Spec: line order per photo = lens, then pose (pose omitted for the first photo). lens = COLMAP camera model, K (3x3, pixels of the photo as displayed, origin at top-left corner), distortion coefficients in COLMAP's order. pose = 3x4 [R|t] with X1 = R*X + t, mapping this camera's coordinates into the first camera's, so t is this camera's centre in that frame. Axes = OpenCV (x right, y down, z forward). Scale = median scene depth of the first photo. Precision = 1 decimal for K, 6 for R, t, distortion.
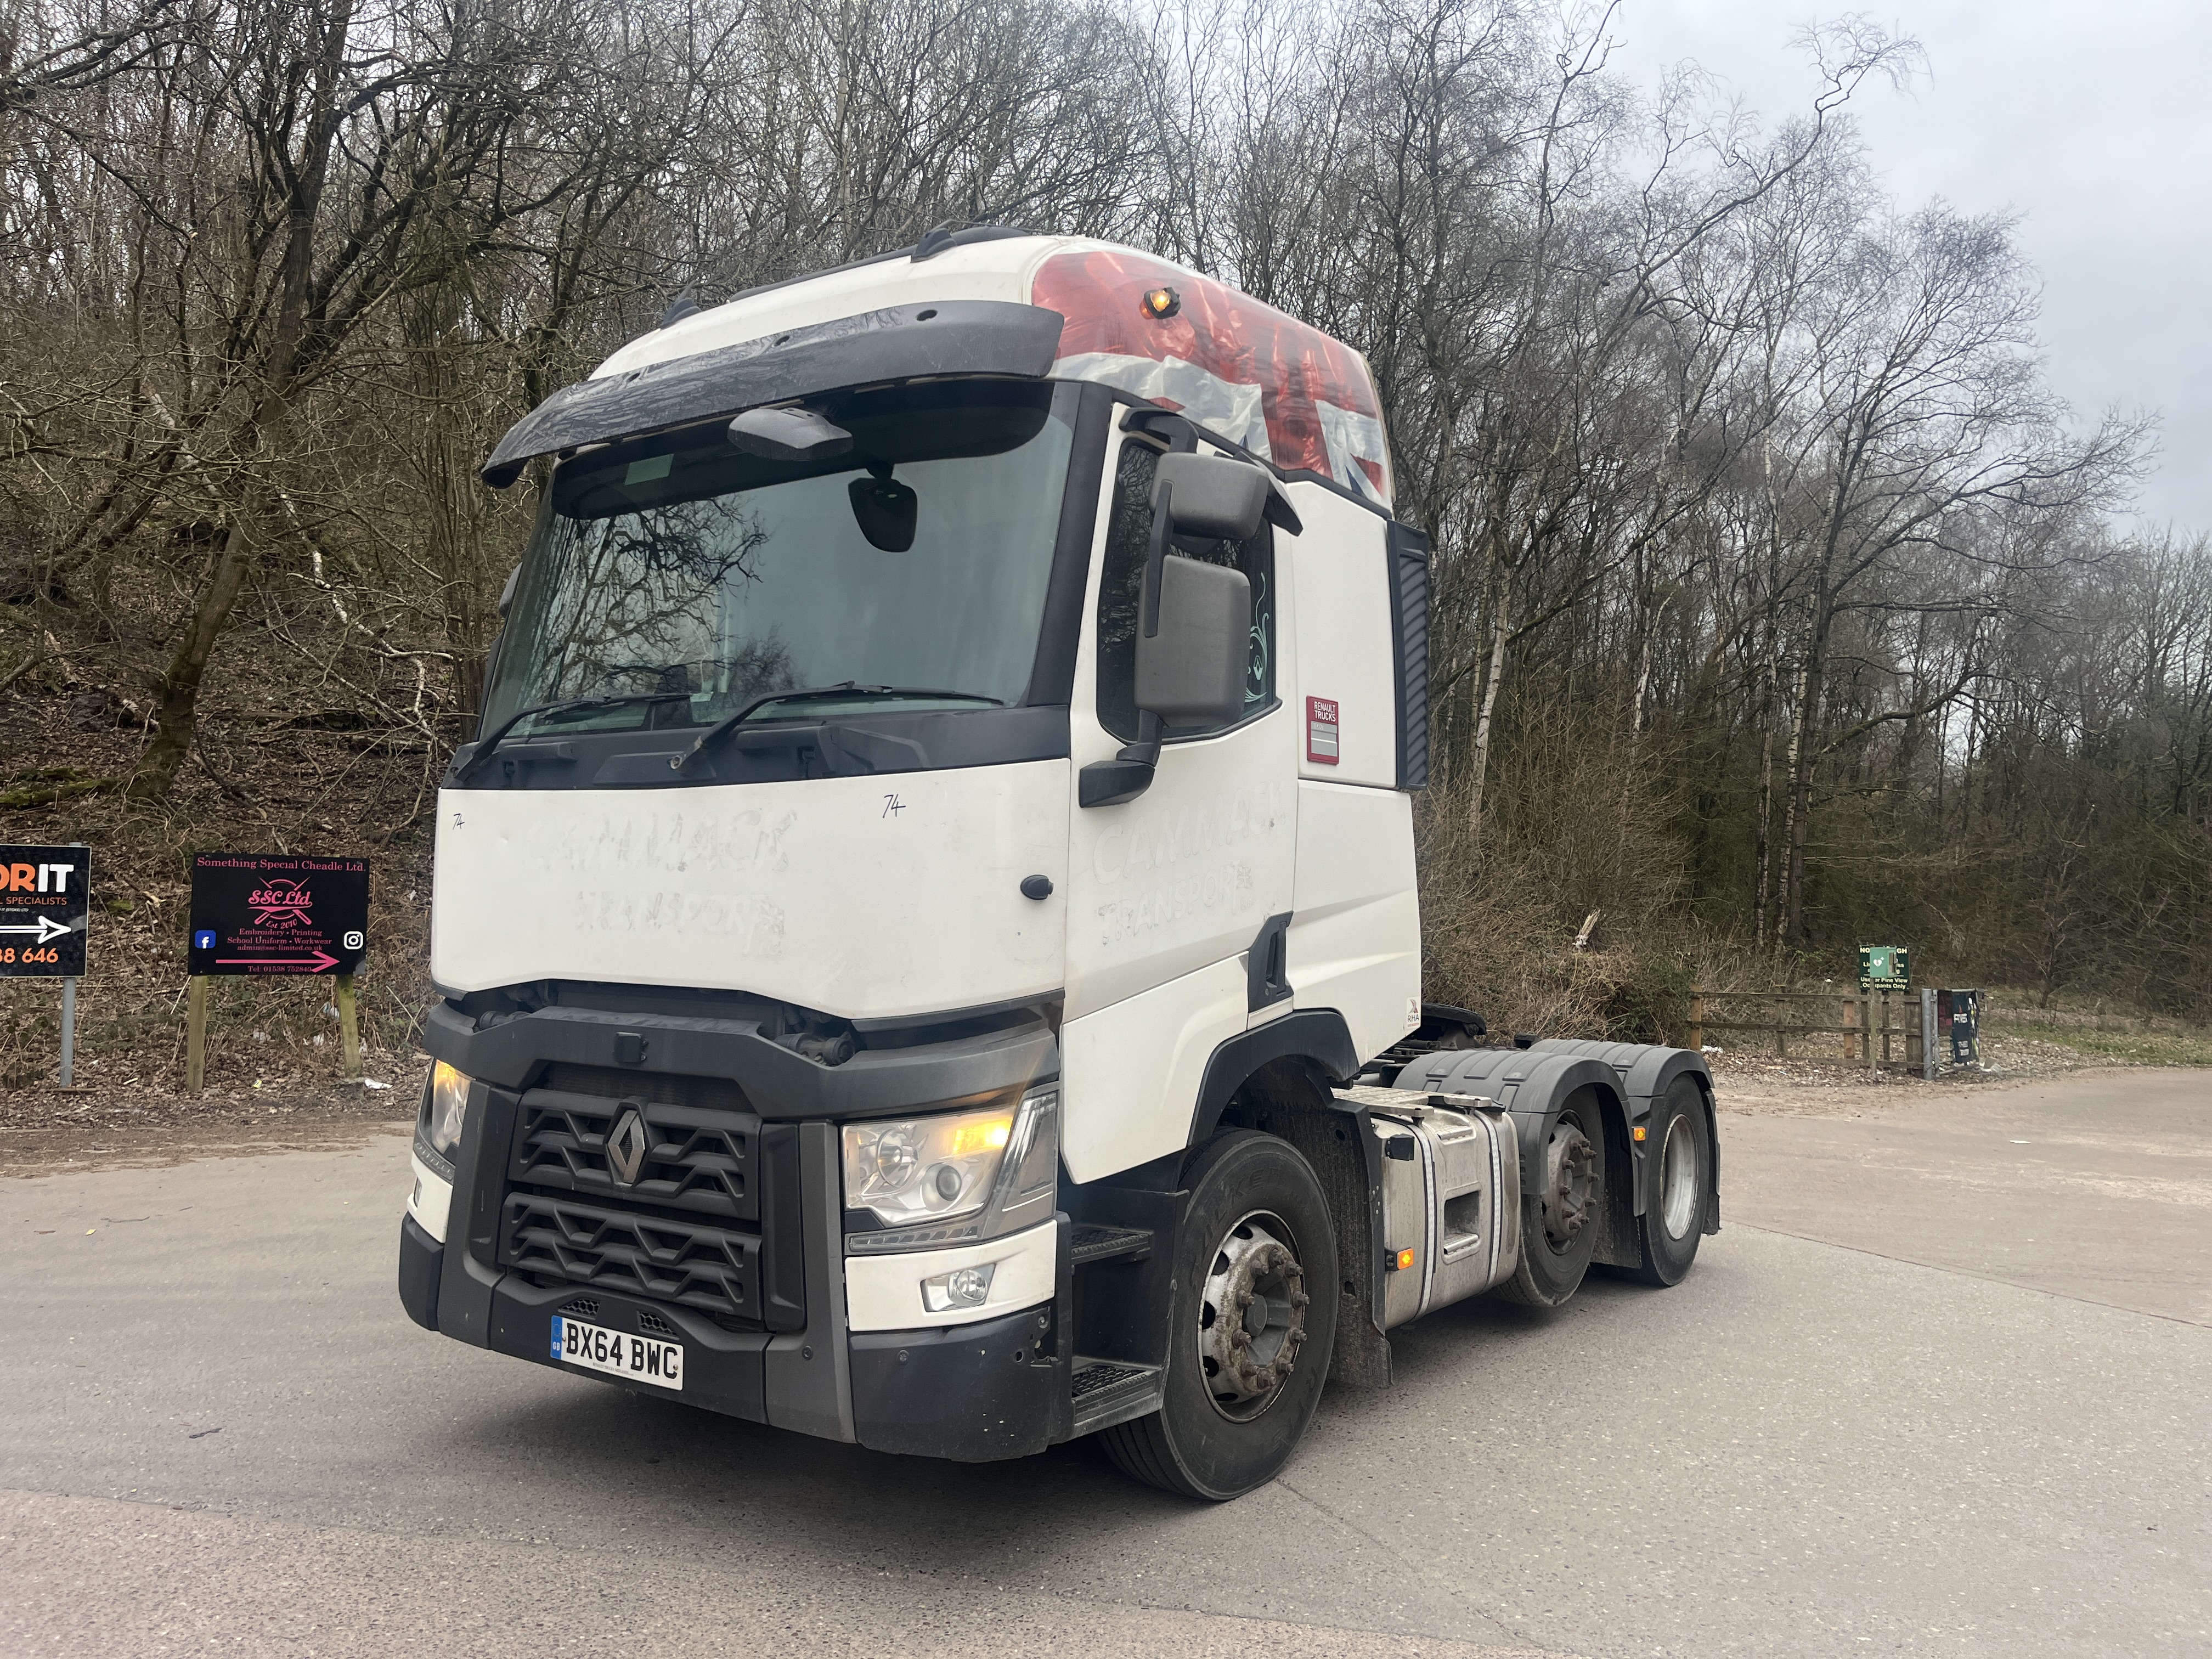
lens RADIAL K [[1679.4, 0, 1104.1], [0, 1679.4, 809.3], [0, 0, 1]] dist [0.004608, -0.002519]
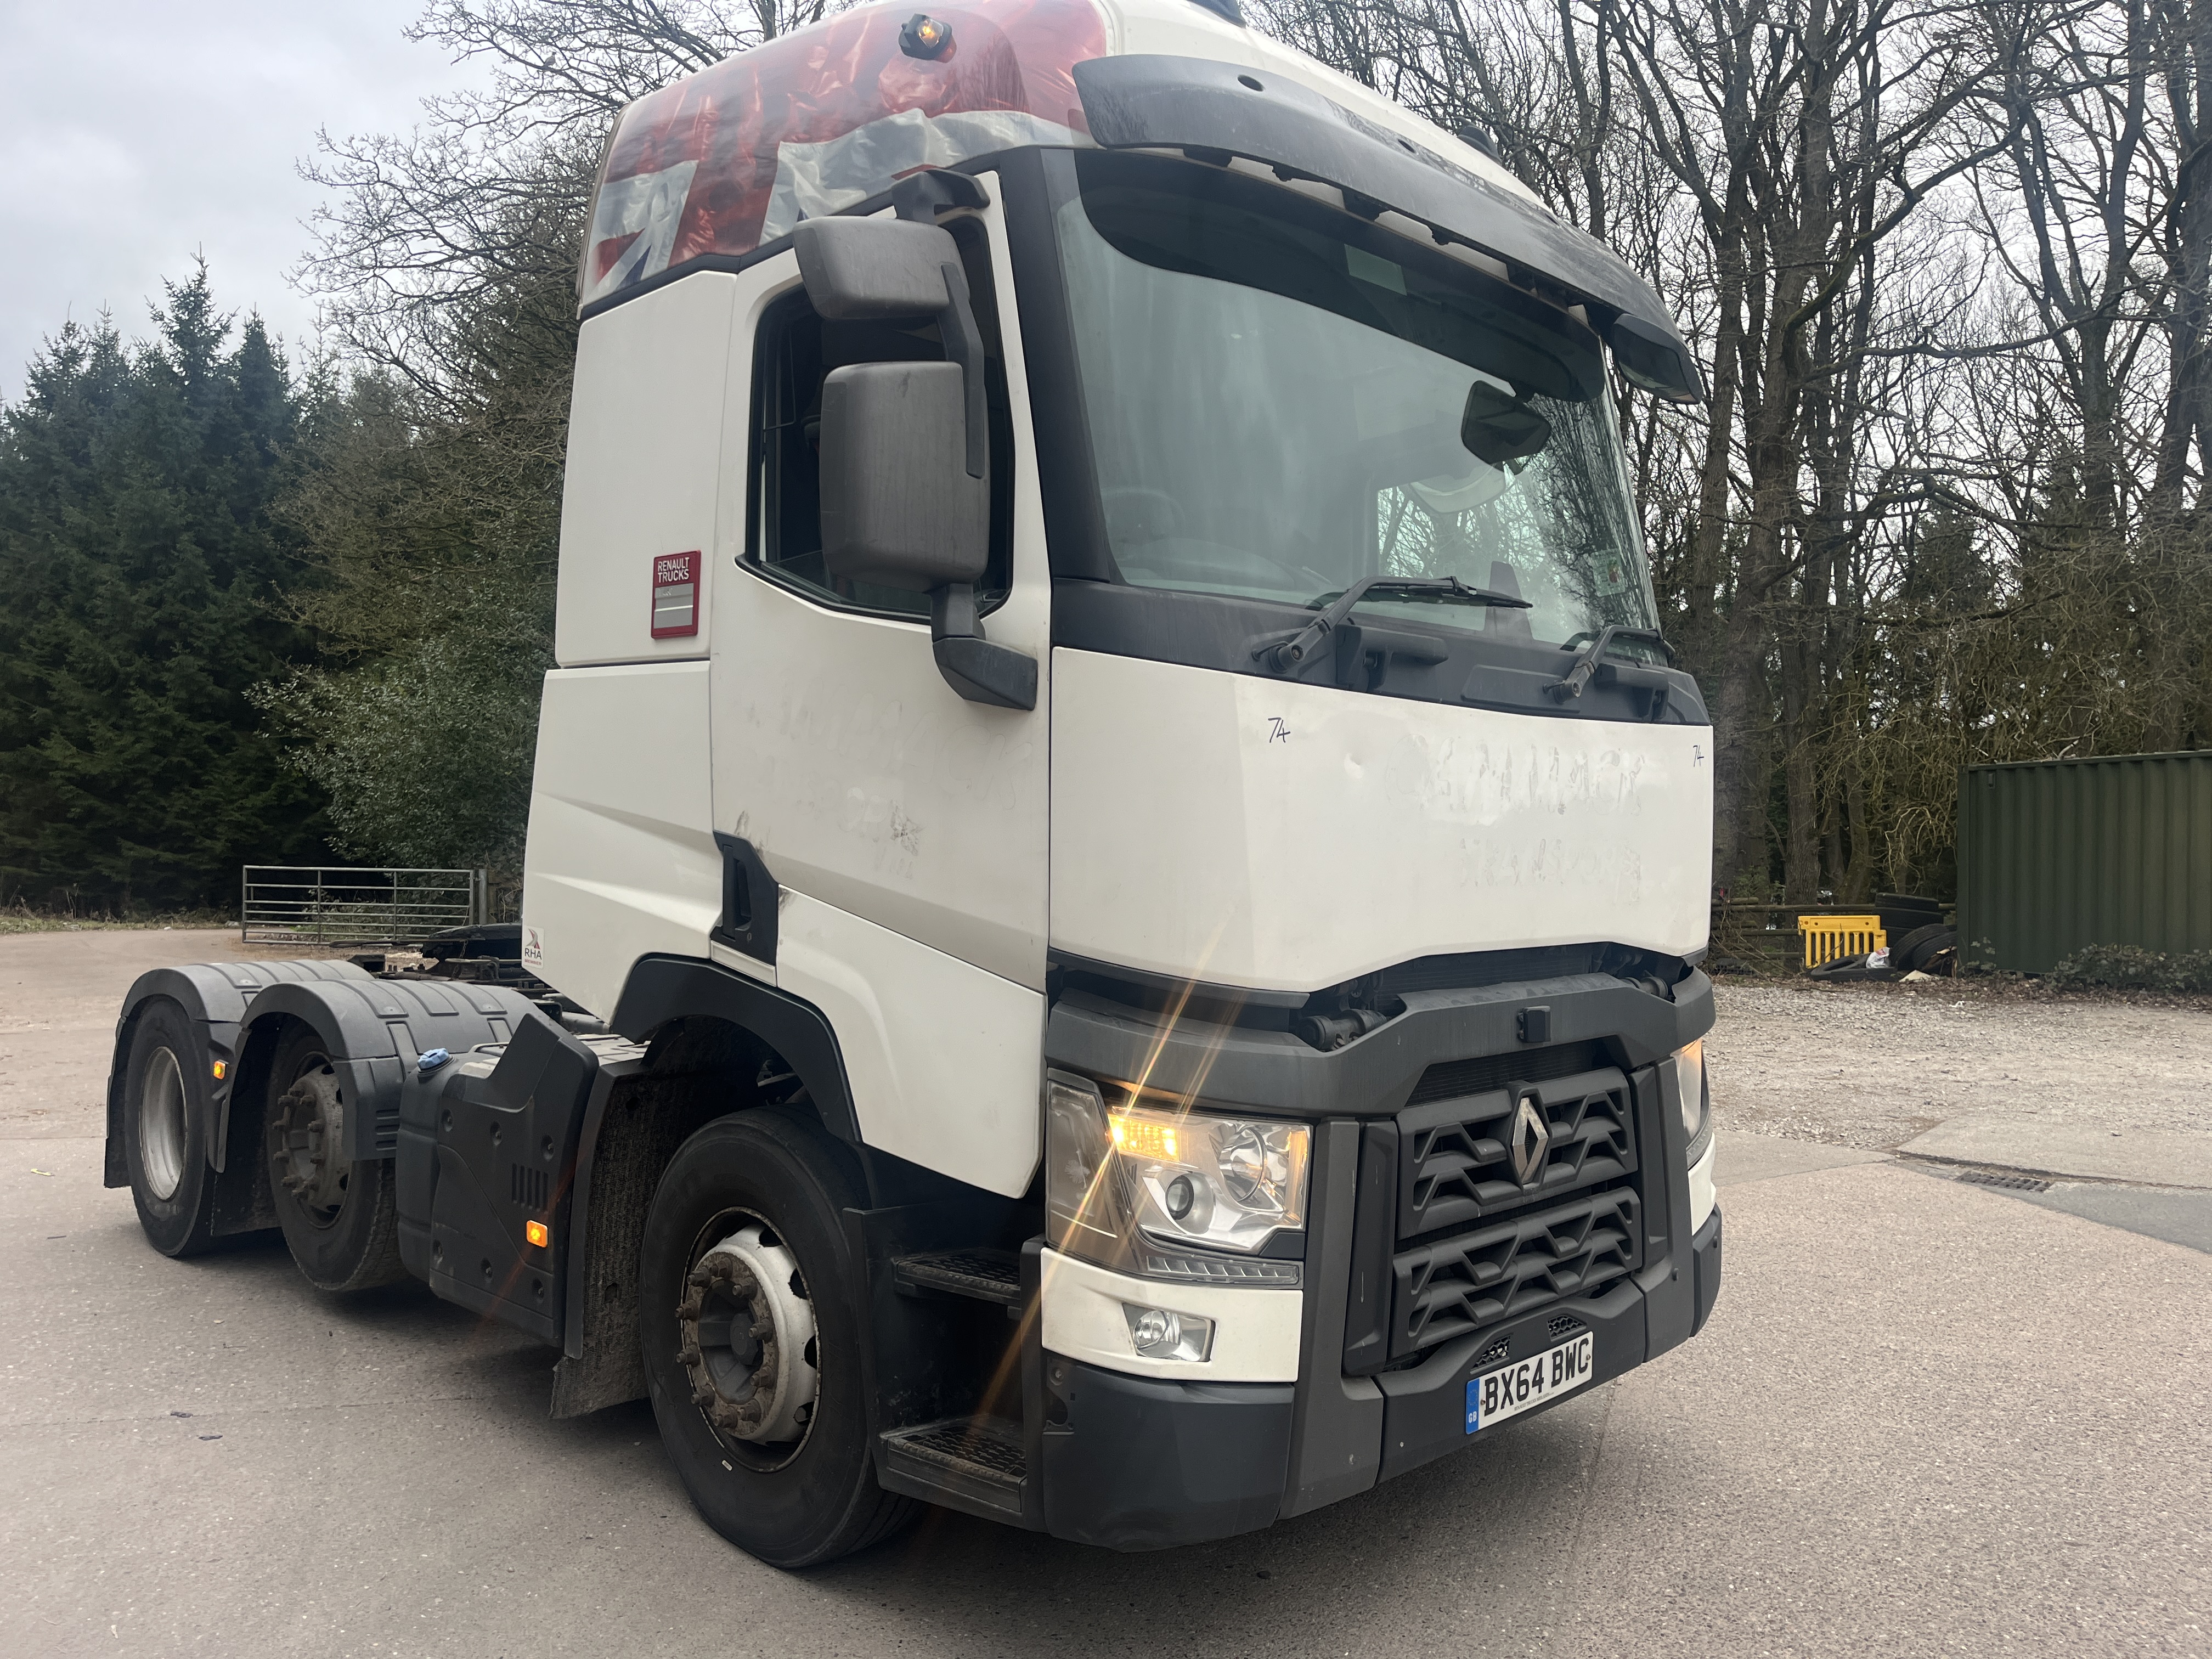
lens RADIAL K [[1938.7, 0, 1106.5], [0, 1938.7, 835.2], [0, 0, 1]] dist [-0.055759, -0.001303]
pose [[0.111969, -0.012240, 0.993636, -1.257084], [-0.056736, 0.998214, 0.018690, 0.041681], [-0.992091, -0.058467, 0.111074, 1.104652]]
